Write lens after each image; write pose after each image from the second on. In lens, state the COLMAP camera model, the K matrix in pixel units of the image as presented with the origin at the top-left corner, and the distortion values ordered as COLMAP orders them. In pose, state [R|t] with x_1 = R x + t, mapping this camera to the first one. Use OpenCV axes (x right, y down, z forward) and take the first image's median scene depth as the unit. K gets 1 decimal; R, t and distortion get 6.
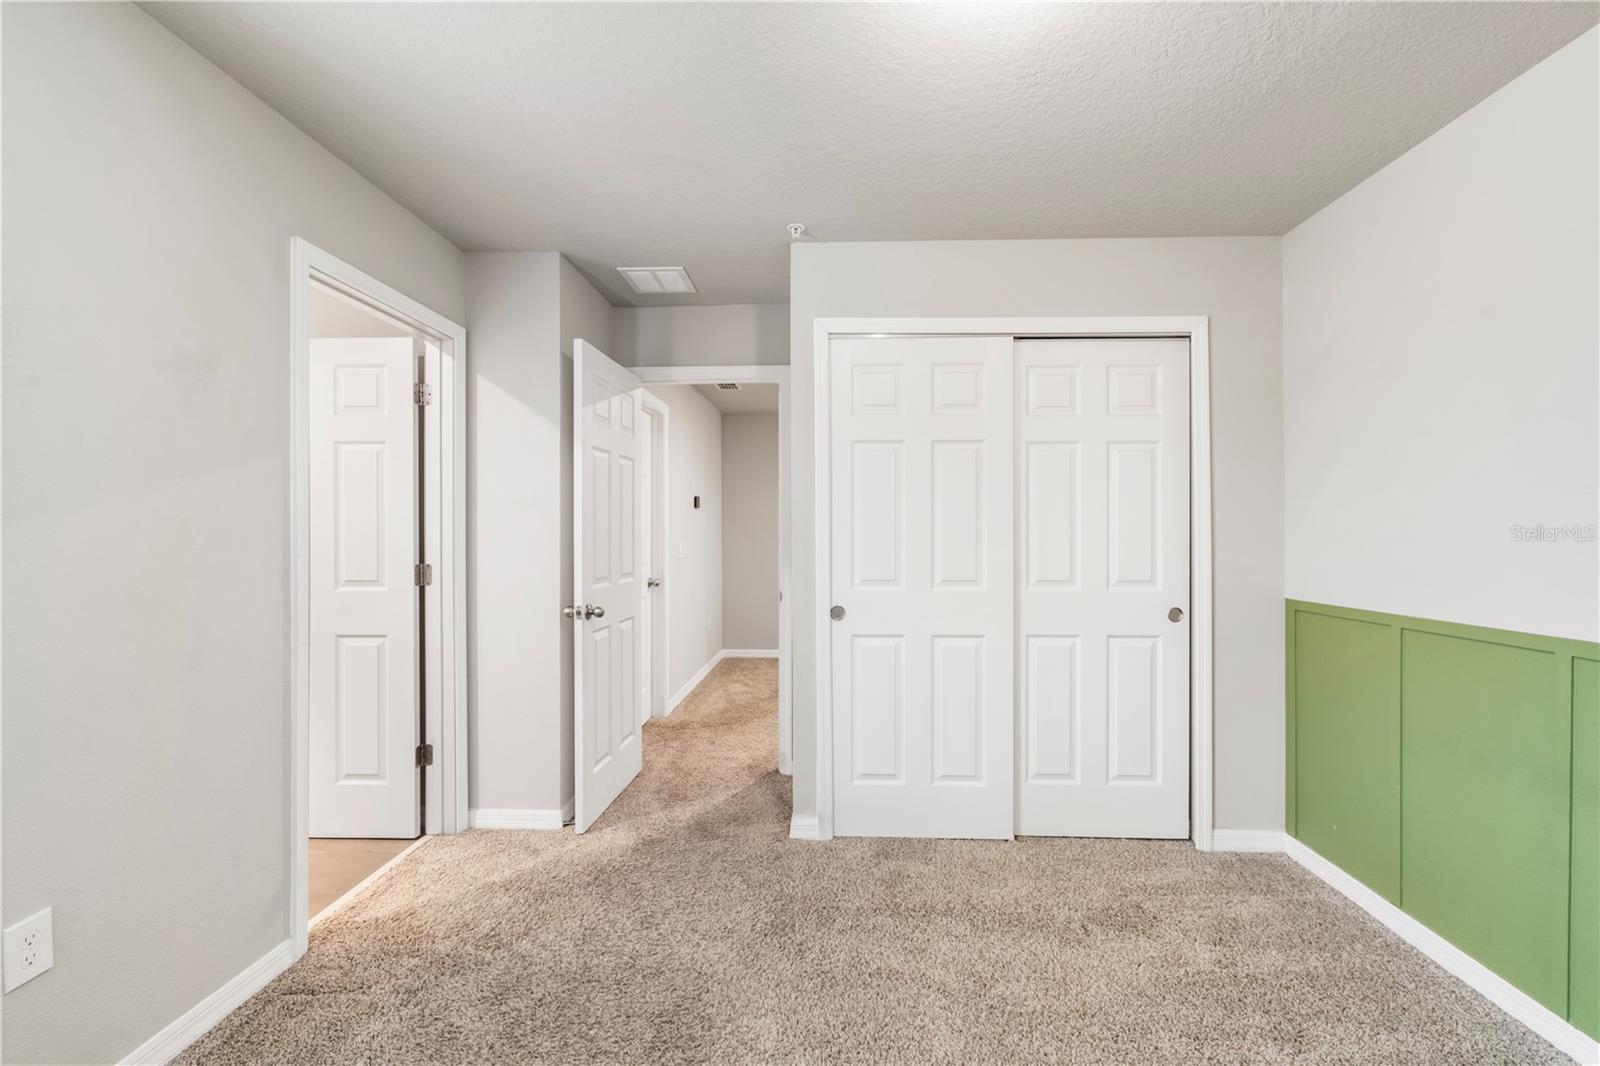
lens RADIAL K [[684.3, 0, 807.1], [0, 684.3, 528.7], [0, 0, 1]] dist [-0.005019, 0.000609]
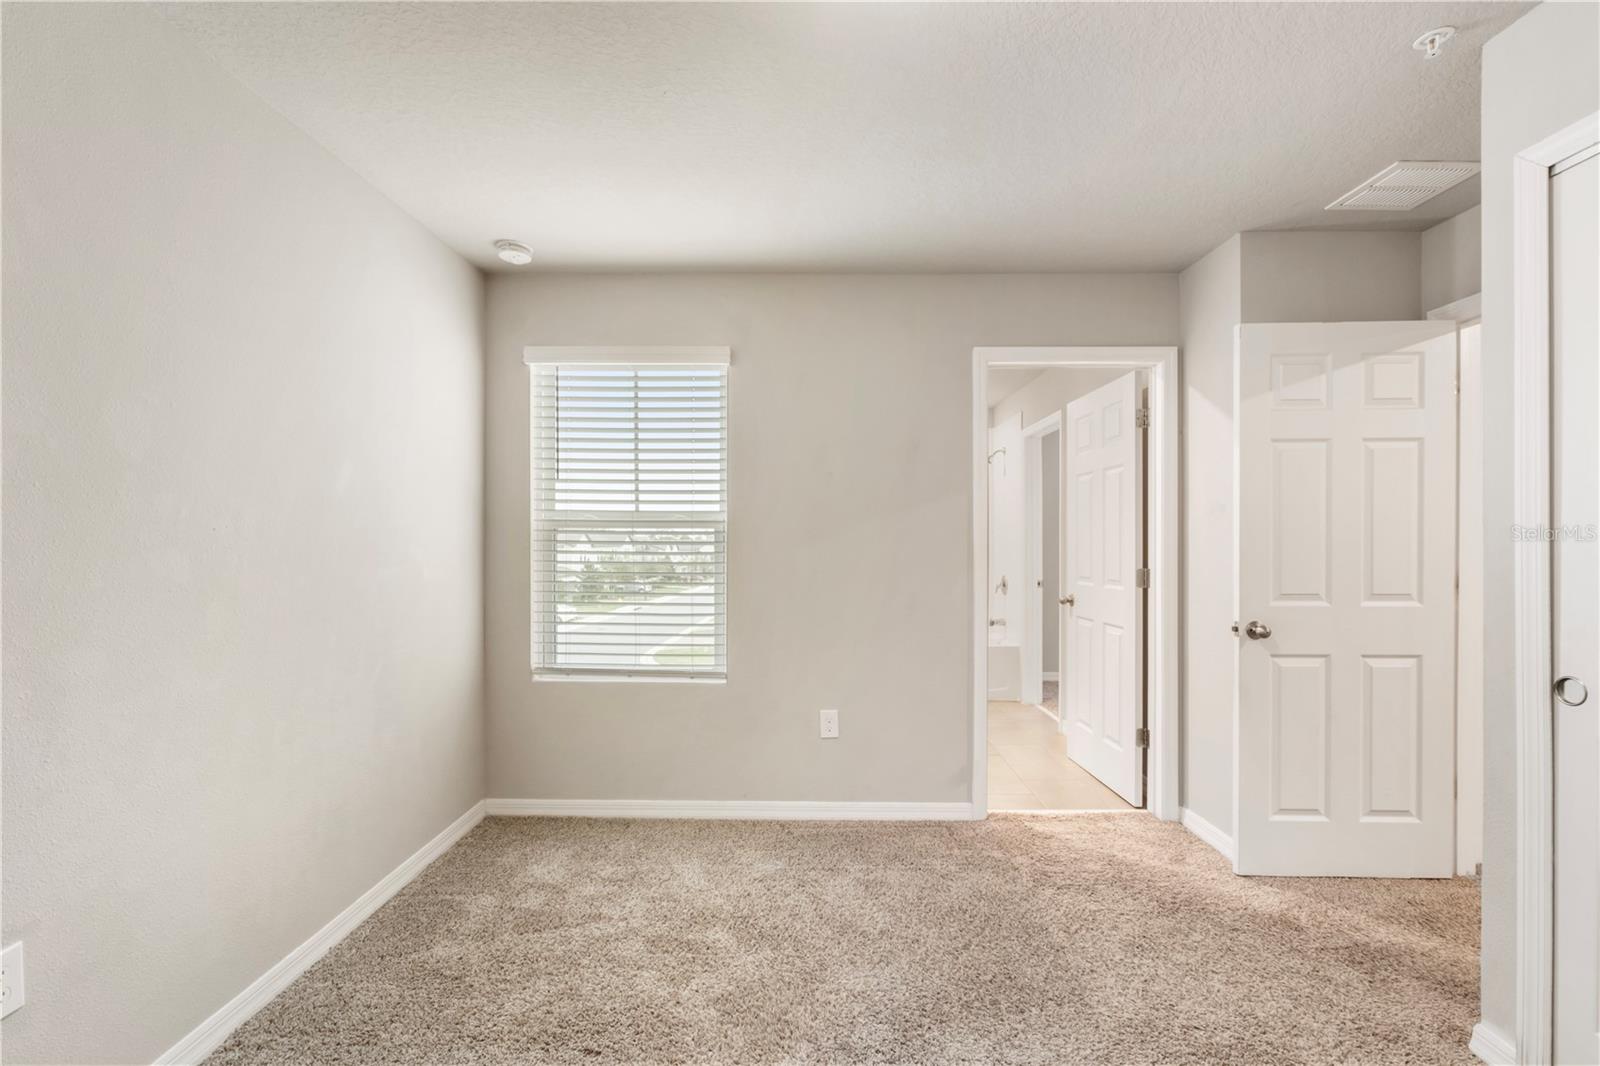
lens RADIAL K [[684.3, 0, 801.7], [0, 684.3, 545.7], [0, 0, 1]] dist [-0.005019, 0.000609]
pose [[0.034482, 0.000586, -0.999405, 0.554419], [0.006731, 0.999977, 0.000818, 0.008515], [0.999383, -0.006755, 0.034477, 0.402604]]
